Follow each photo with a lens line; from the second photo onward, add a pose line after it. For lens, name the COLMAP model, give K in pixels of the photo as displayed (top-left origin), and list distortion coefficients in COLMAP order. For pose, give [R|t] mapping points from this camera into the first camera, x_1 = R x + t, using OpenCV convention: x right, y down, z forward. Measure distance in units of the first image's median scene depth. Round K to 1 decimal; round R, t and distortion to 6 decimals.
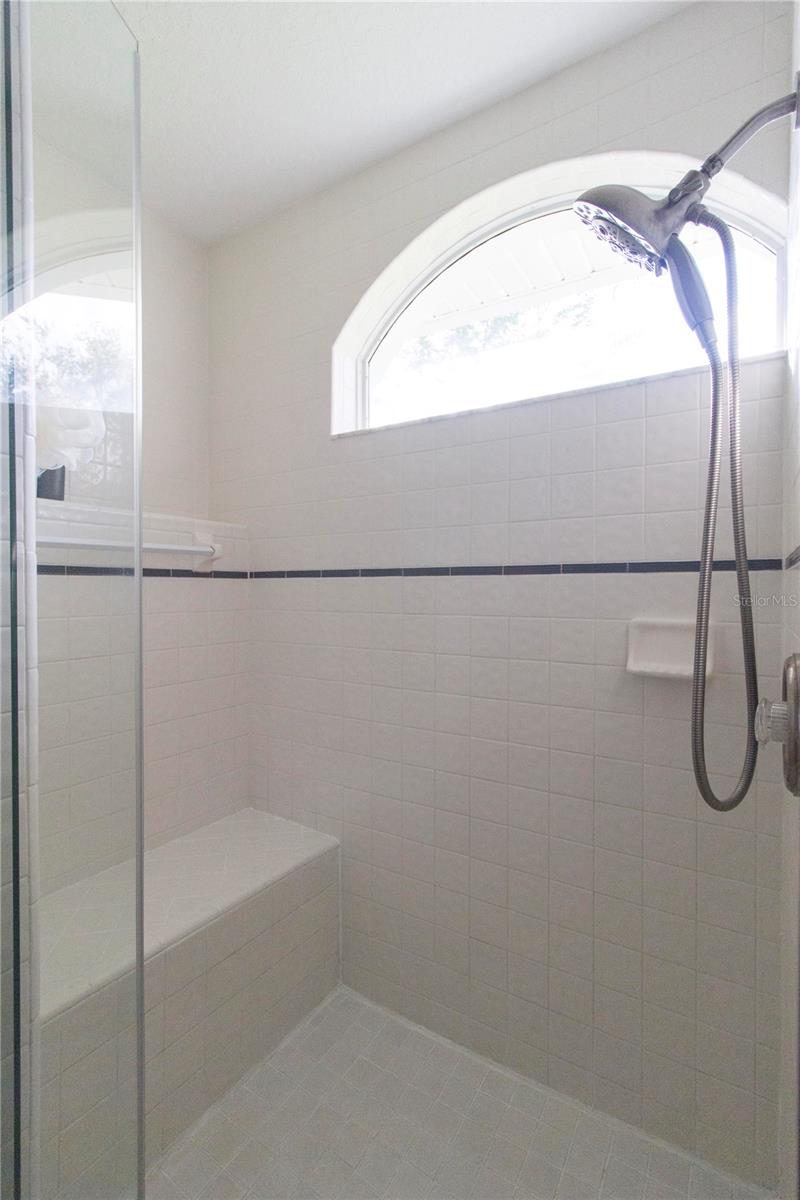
lens RADIAL K [[550.2, 0, 398.8], [0, 550.2, 595.9], [0, 0, 1]] dist [0.003432, -0.000349]
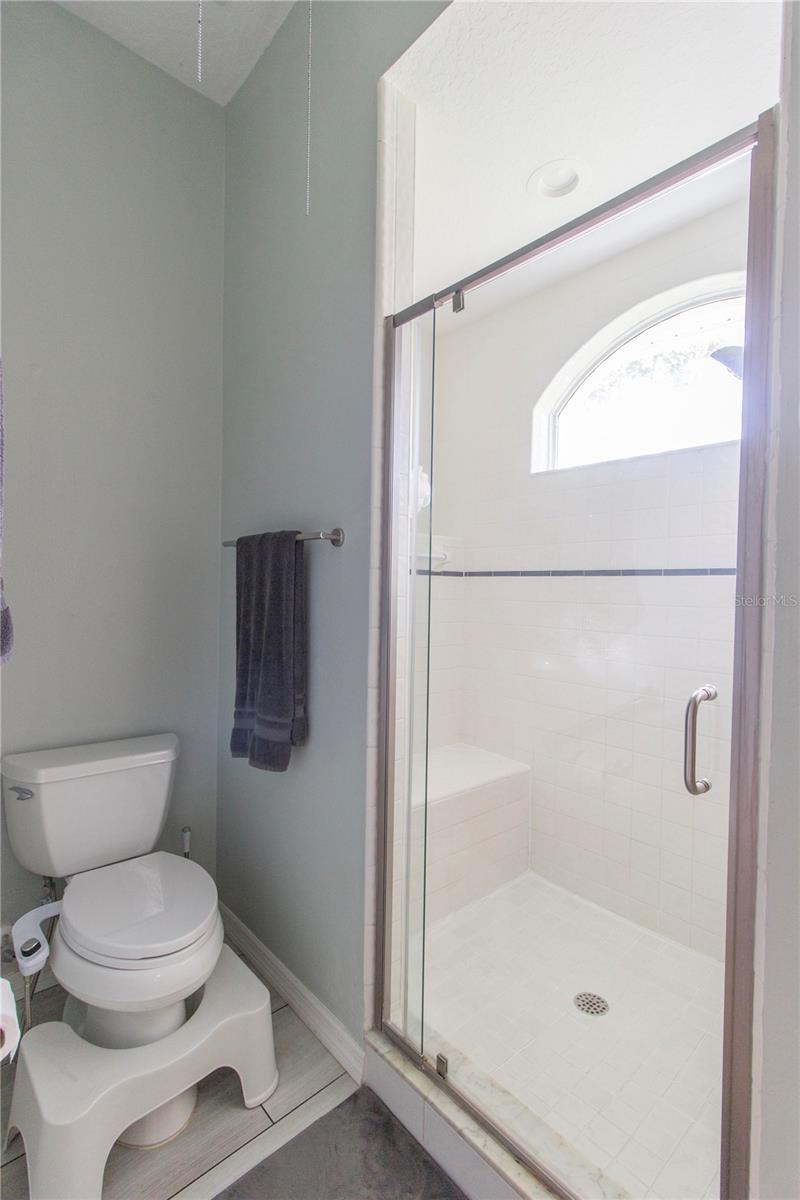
lens RADIAL K [[550.2, 0, 401.5], [0, 550.2, 596.7], [0, 0, 1]] dist [0.003432, -0.000349]
pose [[0.963542, 0.020903, -0.266739, -0.059800], [-0.020423, 0.999781, 0.004574, 0.017180], [0.266776, 0.001040, 0.963758, -0.417236]]
